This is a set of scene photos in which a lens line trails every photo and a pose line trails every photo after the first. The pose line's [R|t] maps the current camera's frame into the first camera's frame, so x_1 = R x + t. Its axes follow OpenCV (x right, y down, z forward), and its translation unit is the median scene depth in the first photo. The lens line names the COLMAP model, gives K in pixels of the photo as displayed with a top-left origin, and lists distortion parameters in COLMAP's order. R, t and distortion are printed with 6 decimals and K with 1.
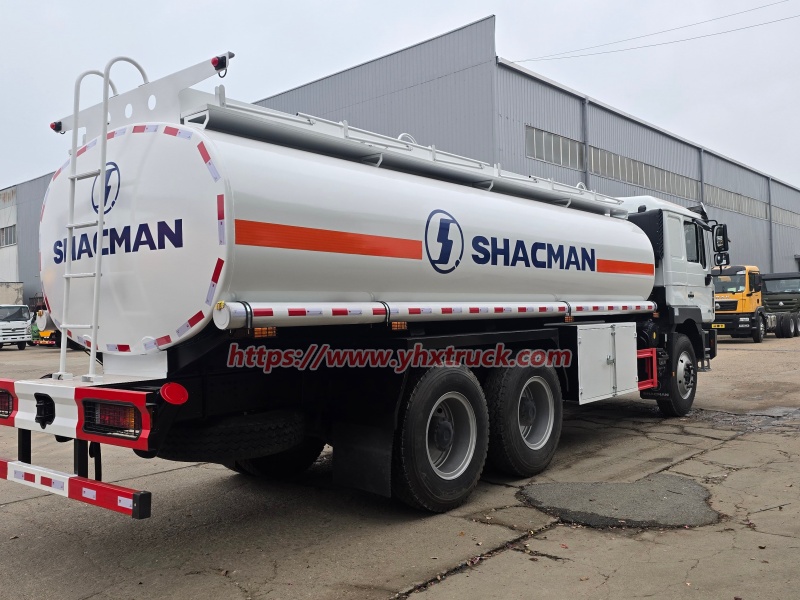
lens RADIAL K [[712.2, 0, 400.0], [0, 712.2, 300.0], [0, 0, 1]] dist [0.141720, -0.206953]
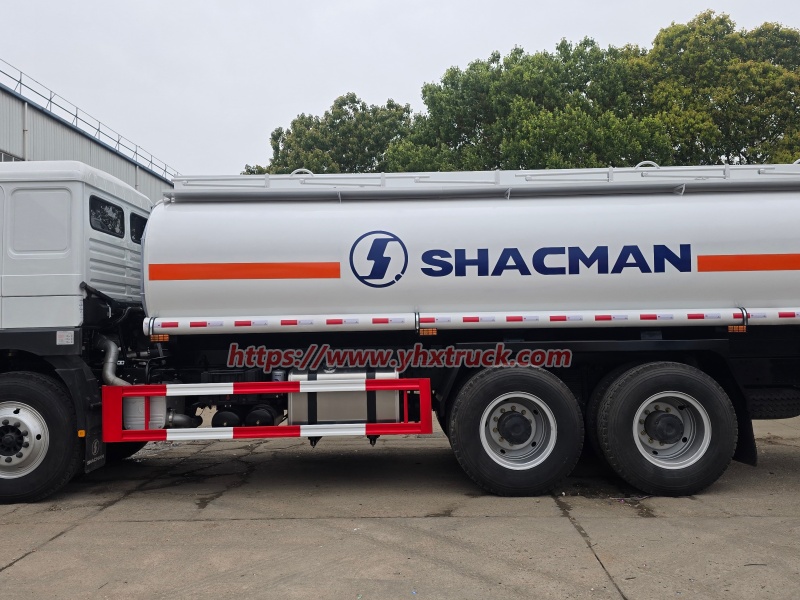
lens RADIAL K [[712.2, 0, 400.0], [0, 712.2, 300.0], [0, 0, 1]] dist [0.141720, -0.206953]
pose [[0.648211, -0.013770, -0.761336, 0.826703], [0.013990, 0.999883, -0.006173, -0.009992], [0.761332, -0.006650, 0.648328, 0.273245]]
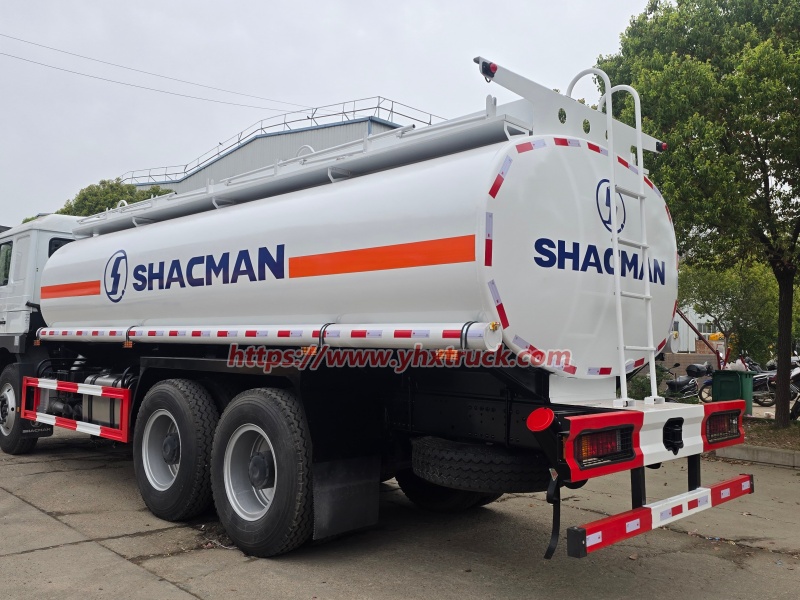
lens RADIAL K [[712.2, 0, 400.0], [0, 712.2, 300.0], [0, 0, 1]] dist [0.141720, -0.206953]
pose [[-0.093882, -0.026052, -0.995242, 1.102022], [0.011944, 0.999556, -0.027292, -0.002336], [0.995512, -0.014449, -0.093530, 1.420140]]
